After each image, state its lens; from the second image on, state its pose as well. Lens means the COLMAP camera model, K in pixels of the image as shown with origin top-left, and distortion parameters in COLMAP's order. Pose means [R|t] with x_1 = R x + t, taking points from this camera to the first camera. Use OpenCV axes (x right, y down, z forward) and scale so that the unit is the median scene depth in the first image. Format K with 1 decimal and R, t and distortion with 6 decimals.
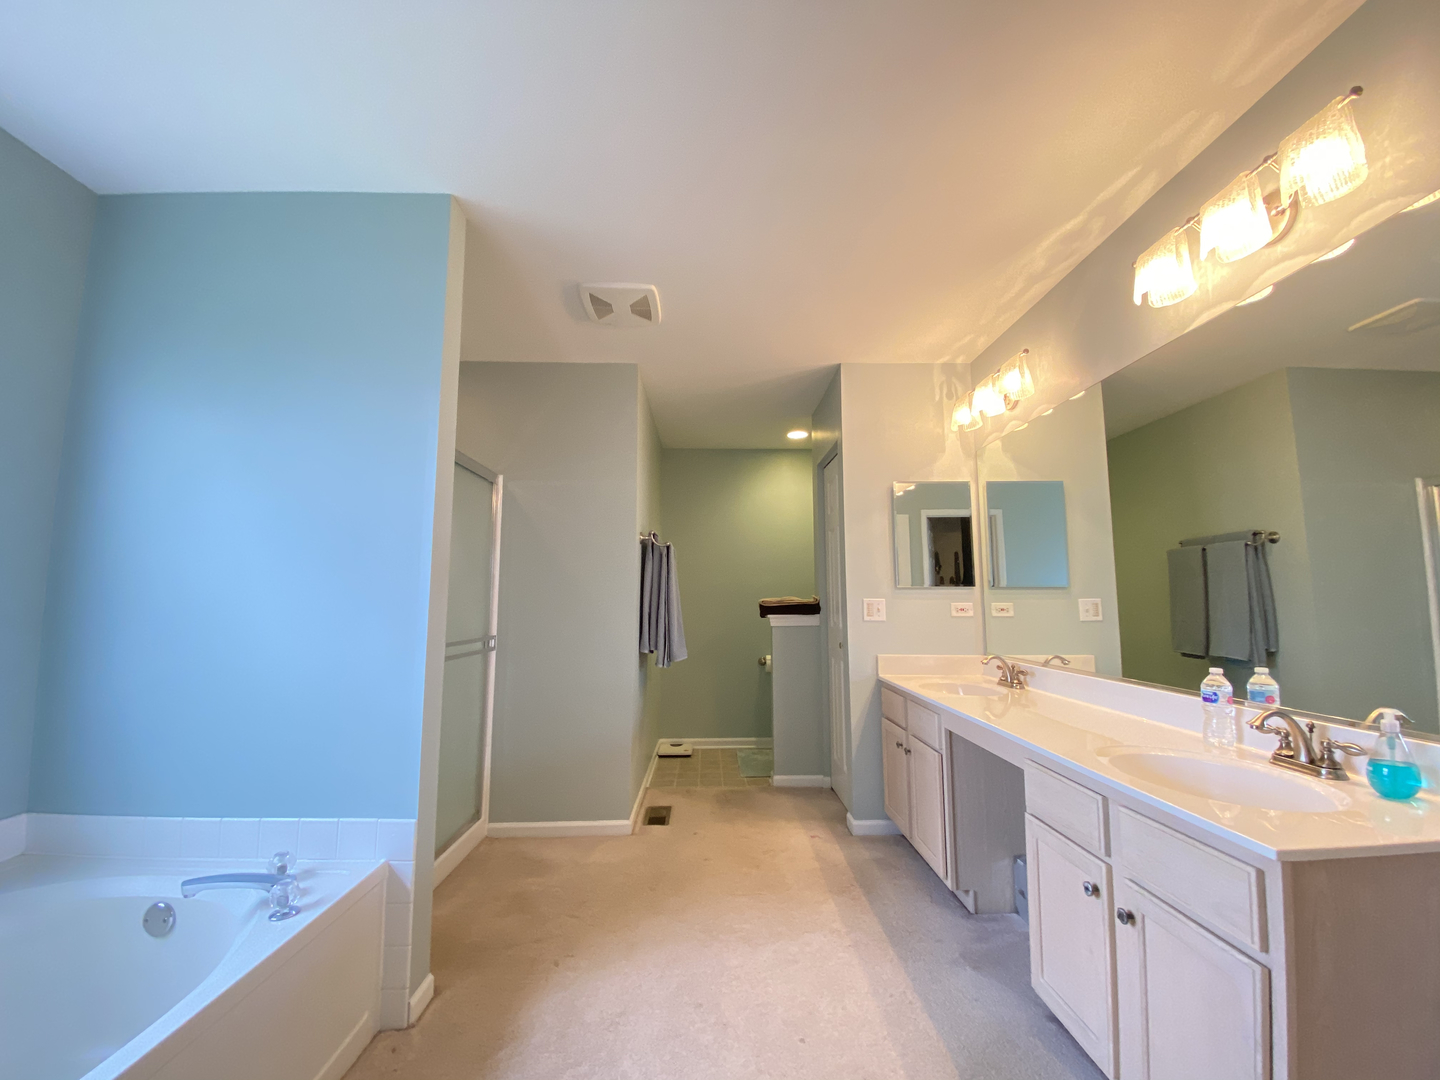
lens RADIAL K [[584.2, 0, 723.3], [0, 584.2, 537.0], [0, 0, 1]] dist [0.023307, -0.017056]
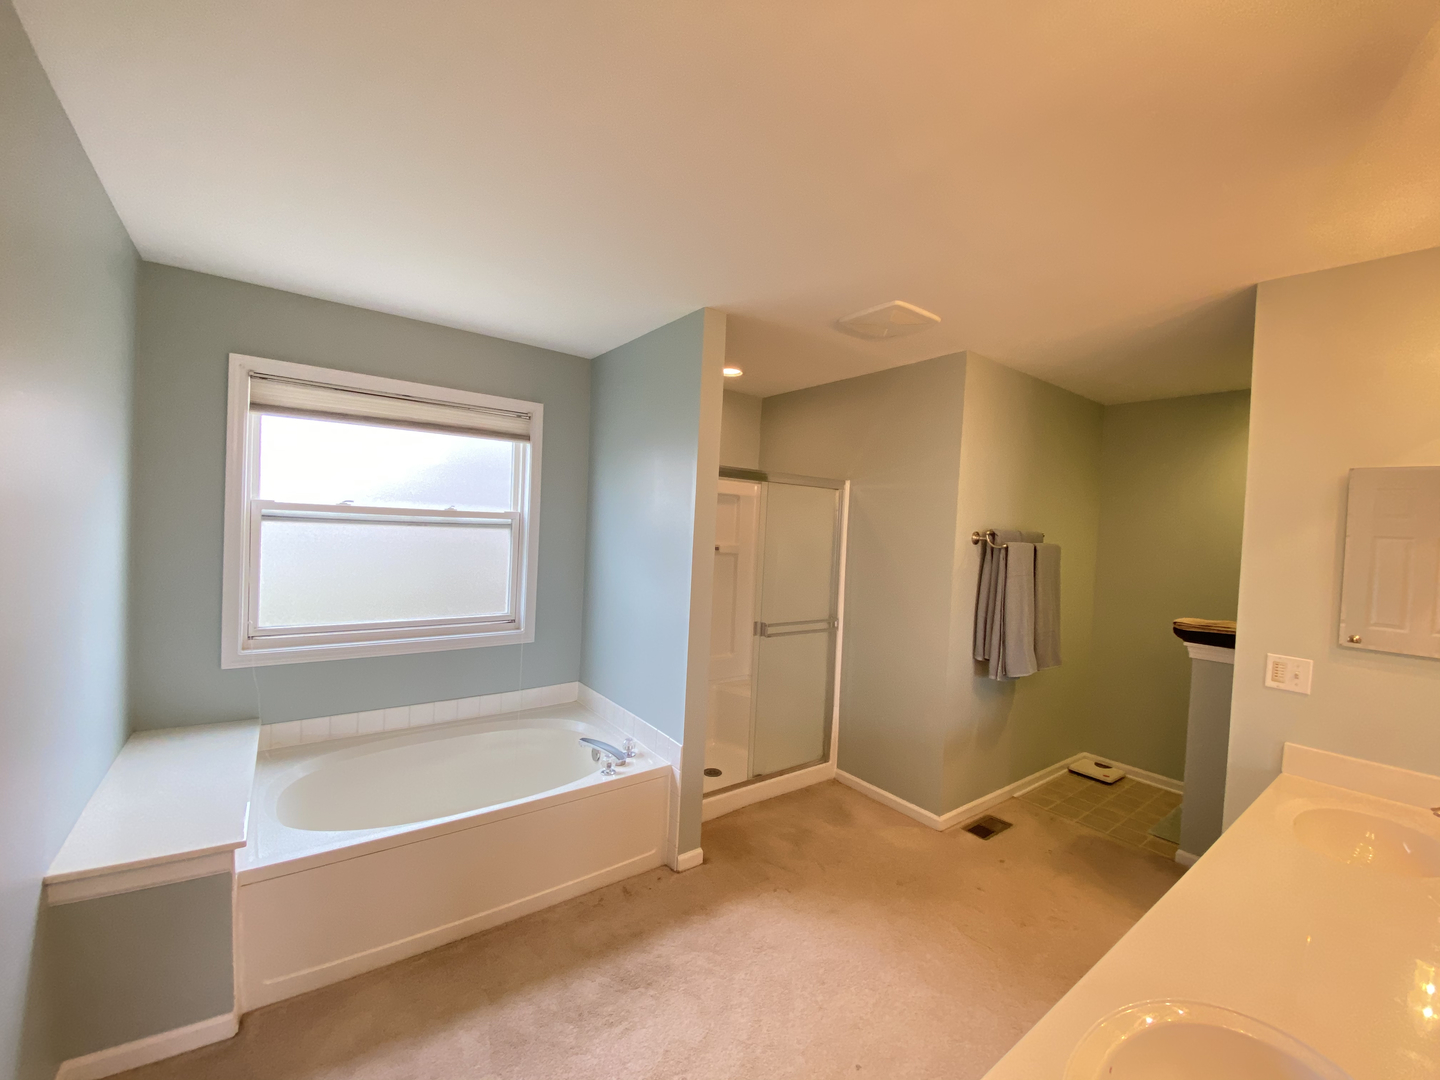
lens RADIAL K [[584.2, 0, 719.0], [0, 584.2, 537.2], [0, 0, 1]] dist [0.023307, -0.017056]
pose [[0.583212, 0.049408, -0.810816, 0.425533], [0.039484, 0.995244, 0.089047, -0.111735], [0.811360, -0.083948, 0.578488, 0.133871]]
